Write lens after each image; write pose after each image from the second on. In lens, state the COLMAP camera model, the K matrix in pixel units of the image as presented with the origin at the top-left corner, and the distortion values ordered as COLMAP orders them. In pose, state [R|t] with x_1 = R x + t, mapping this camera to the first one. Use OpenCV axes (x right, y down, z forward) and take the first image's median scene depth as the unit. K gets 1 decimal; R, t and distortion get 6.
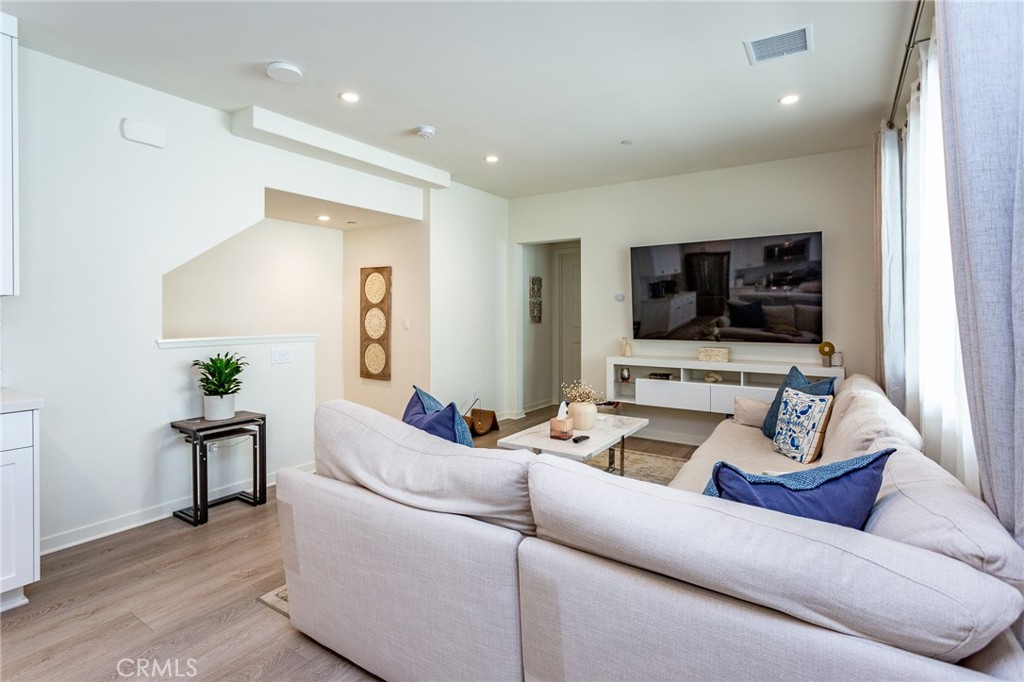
lens RADIAL K [[502.2, 0, 510.3], [0, 502.2, 314.5], [0, 0, 1]] dist [-0.000335, -0.000514]
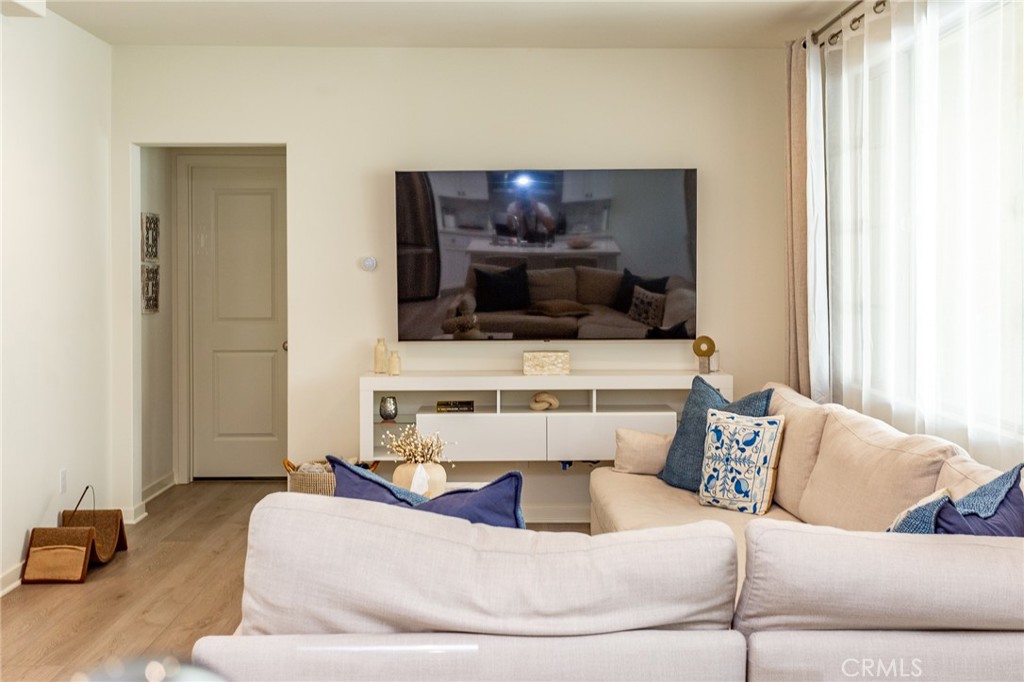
lens RADIAL K [[1105.7, 0, 511.9], [0, 1105.7, 270.5], [0, 0, 1]] dist [0.004612, -0.008212]
pose [[0.819164, -0.004070, 0.573545, -0.412219], [0.004709, 0.999989, 0.000370, -0.033369], [-0.573540, 0.002398, 0.819174, -0.048930]]
